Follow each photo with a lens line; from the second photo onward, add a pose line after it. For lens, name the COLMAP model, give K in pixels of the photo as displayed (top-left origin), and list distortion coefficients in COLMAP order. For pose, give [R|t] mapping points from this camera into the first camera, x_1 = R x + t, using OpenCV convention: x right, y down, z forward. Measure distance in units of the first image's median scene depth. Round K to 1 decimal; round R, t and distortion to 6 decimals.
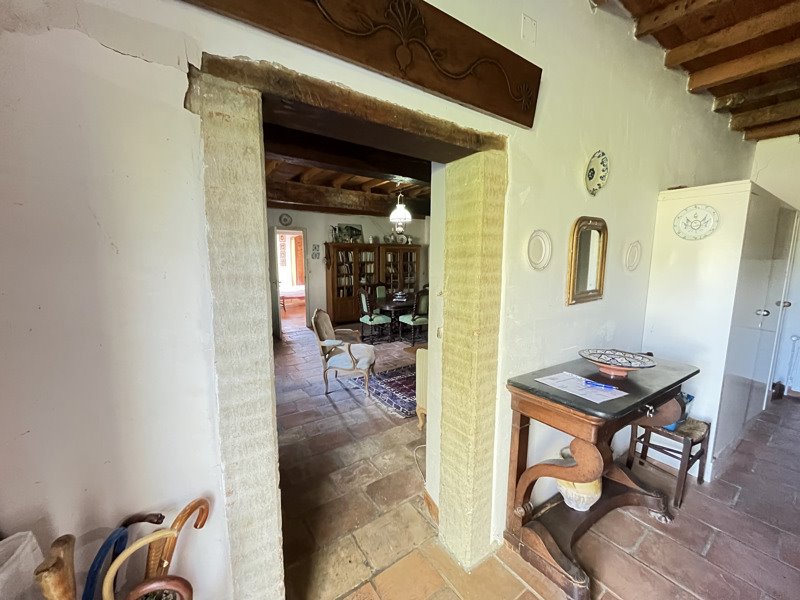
lens RADIAL K [[323.9, 0, 398.9], [0, 323.9, 302.9], [0, 0, 1]] dist [-0.000350, 0.000010]
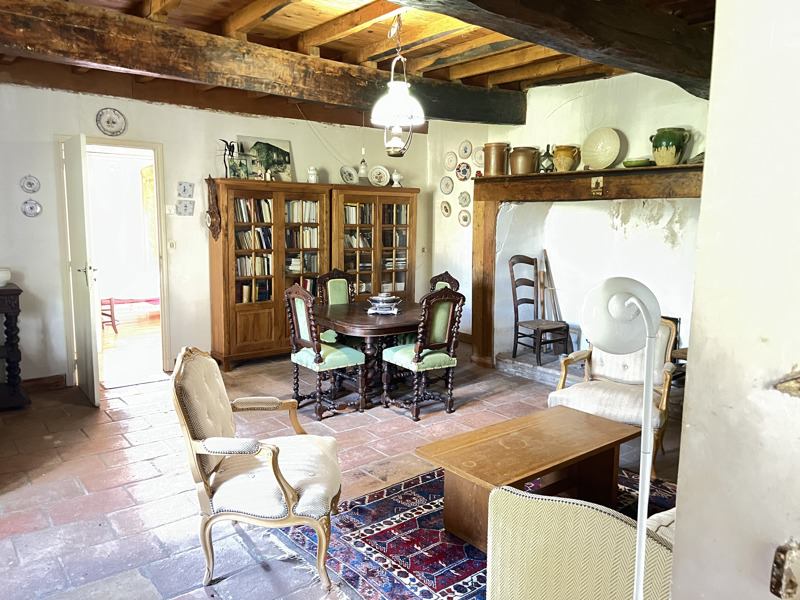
lens RADIAL K [[608.4, 0, 401.5], [0, 608.4, 296.6], [0, 0, 1]] dist [0.045706, -0.011527]
pose [[0.996543, 0.000905, 0.083074, -0.042859], [-0.000126, 0.999956, -0.009379, -0.022230], [-0.083079, 0.009336, 0.996499, 0.188057]]
